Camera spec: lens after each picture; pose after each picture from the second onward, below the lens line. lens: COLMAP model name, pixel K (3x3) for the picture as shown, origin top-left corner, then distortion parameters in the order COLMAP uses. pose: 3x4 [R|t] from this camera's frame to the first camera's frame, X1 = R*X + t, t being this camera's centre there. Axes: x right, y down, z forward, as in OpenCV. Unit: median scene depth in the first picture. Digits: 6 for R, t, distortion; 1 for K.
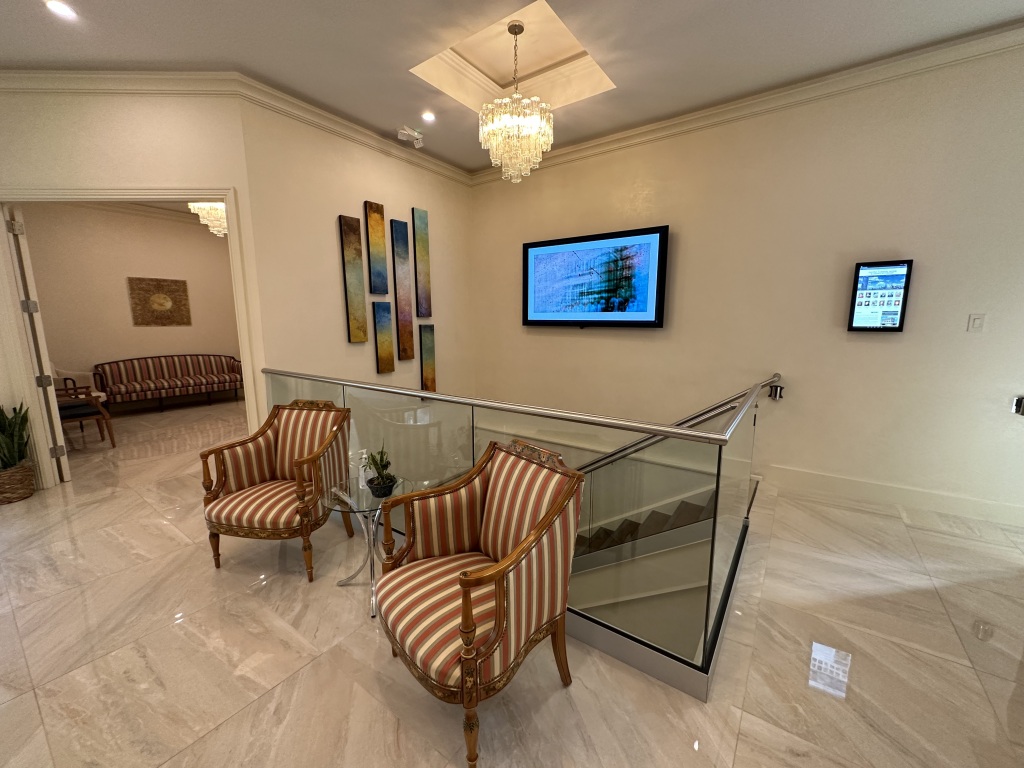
lens RADIAL K [[408.7, 0, 512.0], [0, 408.7, 384.0], [0, 0, 1]] dist [-0.002402, -0.000426]
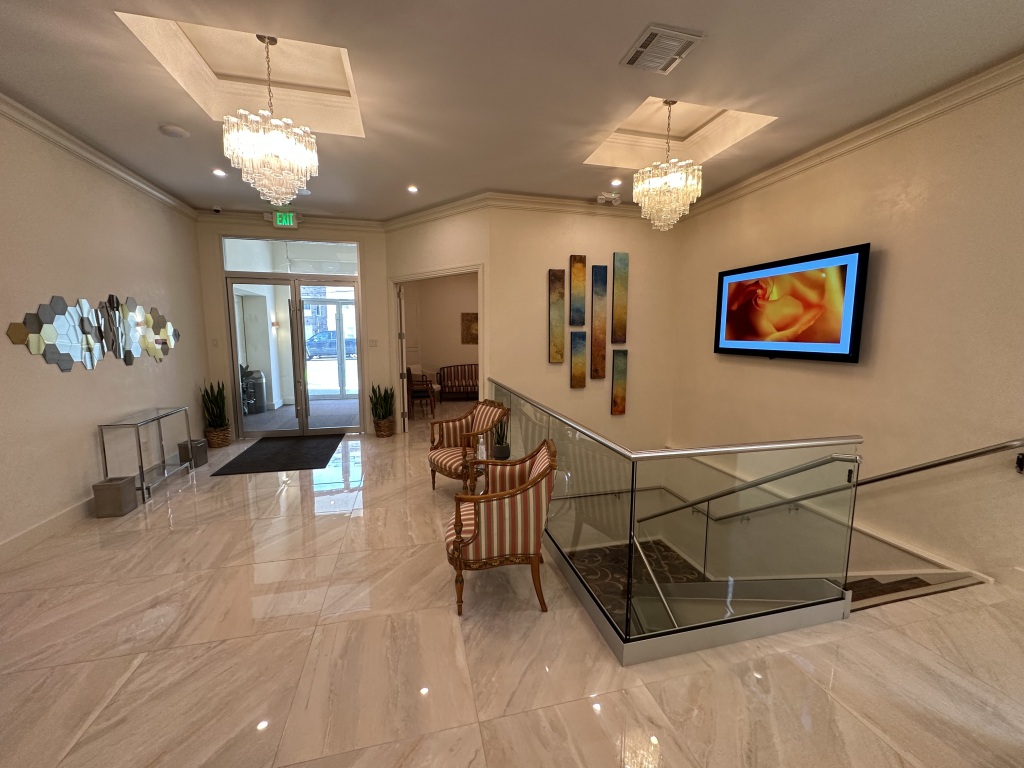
lens RADIAL K [[408.7, 0, 512.0], [0, 408.7, 384.0], [0, 0, 1]] dist [-0.002402, -0.000426]
pose [[0.764571, 0.080933, -0.639438, 0.360859], [-0.105204, 0.994451, 0.000074, -0.019697], [0.635895, 0.067215, 0.768843, -0.093711]]
